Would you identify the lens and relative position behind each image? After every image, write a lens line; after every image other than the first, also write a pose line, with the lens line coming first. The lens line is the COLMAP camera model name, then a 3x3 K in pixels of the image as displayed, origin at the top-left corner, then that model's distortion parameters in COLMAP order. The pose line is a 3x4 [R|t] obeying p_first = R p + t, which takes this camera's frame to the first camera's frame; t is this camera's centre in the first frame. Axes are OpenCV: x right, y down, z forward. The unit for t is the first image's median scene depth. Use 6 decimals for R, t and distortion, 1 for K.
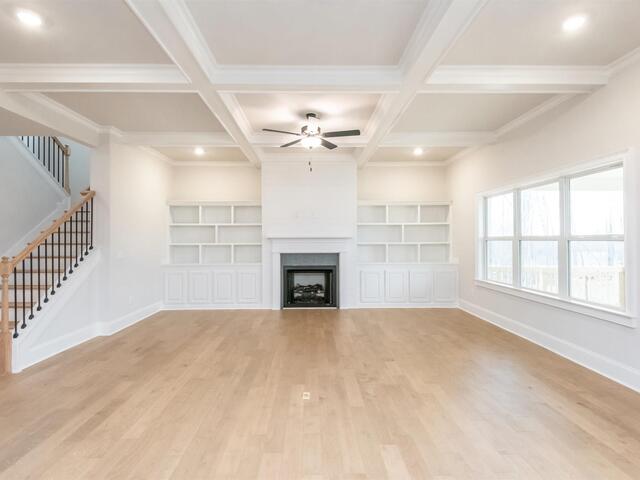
lens RADIAL K [[334.3, 0, 309.3], [0, 334.3, 239.4], [0, 0, 1]] dist [0.042898, -0.024907]
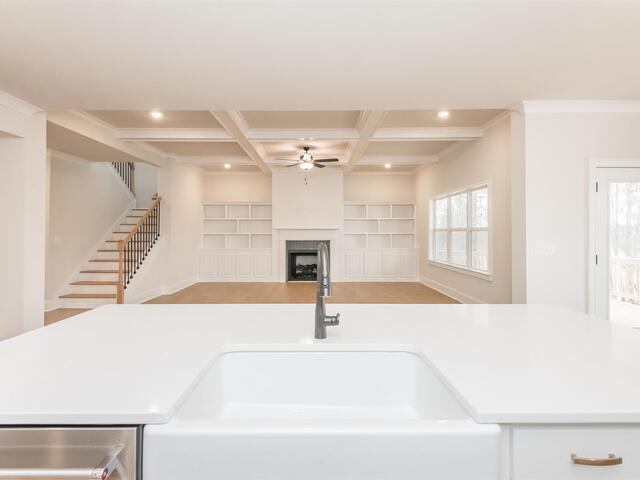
lens RADIAL K [[334.3, 0, 309.3], [0, 334.3, 239.4], [0, 0, 1]] dist [0.042898, -0.024907]
pose [[0.999892, 0.003167, -0.014330, 0.029704], [-0.002780, 0.999633, 0.026932, 0.001292], [0.014411, -0.026889, 0.999535, -0.381000]]
